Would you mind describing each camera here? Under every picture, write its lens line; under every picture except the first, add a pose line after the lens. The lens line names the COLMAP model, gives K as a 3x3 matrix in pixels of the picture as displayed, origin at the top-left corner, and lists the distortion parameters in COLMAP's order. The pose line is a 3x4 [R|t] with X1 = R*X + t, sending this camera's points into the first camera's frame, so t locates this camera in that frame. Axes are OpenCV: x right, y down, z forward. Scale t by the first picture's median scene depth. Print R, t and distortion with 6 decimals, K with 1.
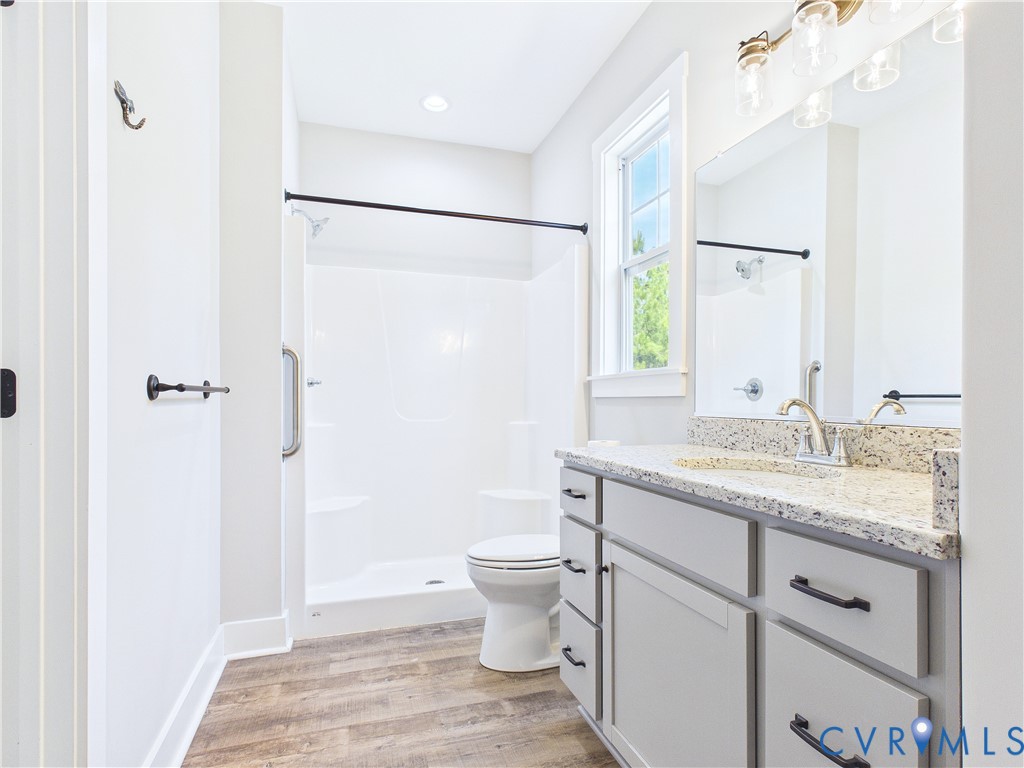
lens RADIAL K [[496.0, 0, 485.1], [0, 496.0, 397.5], [0, 0, 1]] dist [-0.001987, -0.000463]
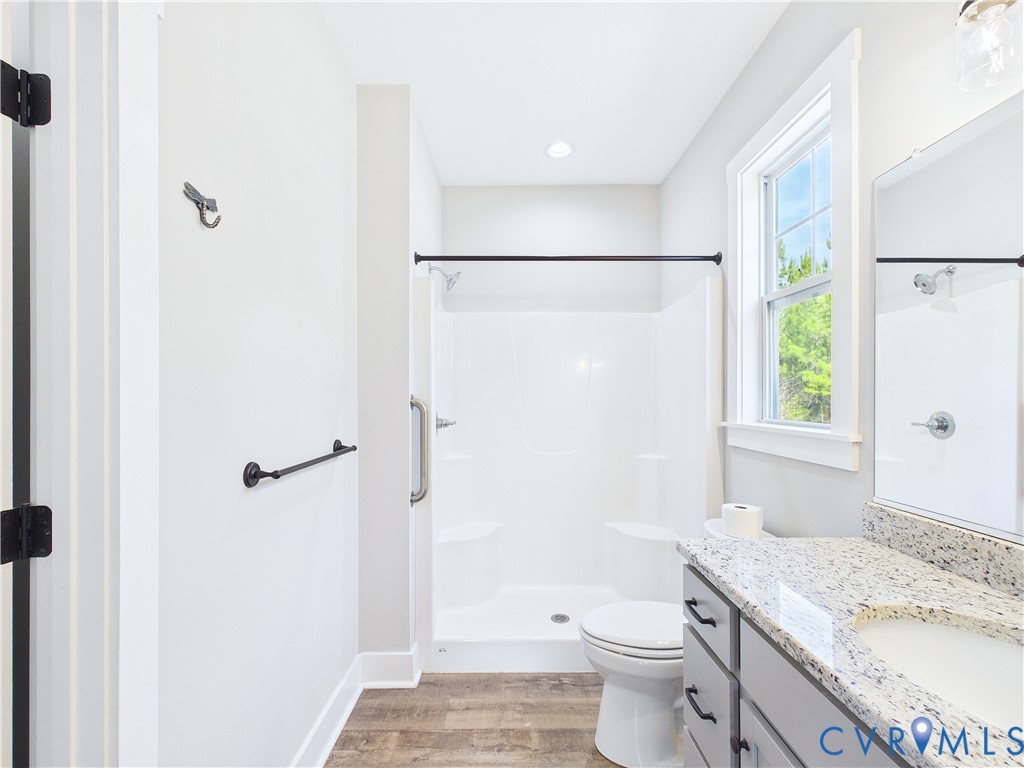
lens RADIAL K [[412.3, 0, 511.8], [0, 412.3, 400.6], [0, 0, 1]] dist [0.000695, -0.000047]
pose [[0.962345, -0.005834, -0.271768, 0.049922], [0.007832, 0.999950, 0.006265, -0.109595], [0.271718, -0.008158, 0.962342, 0.202936]]
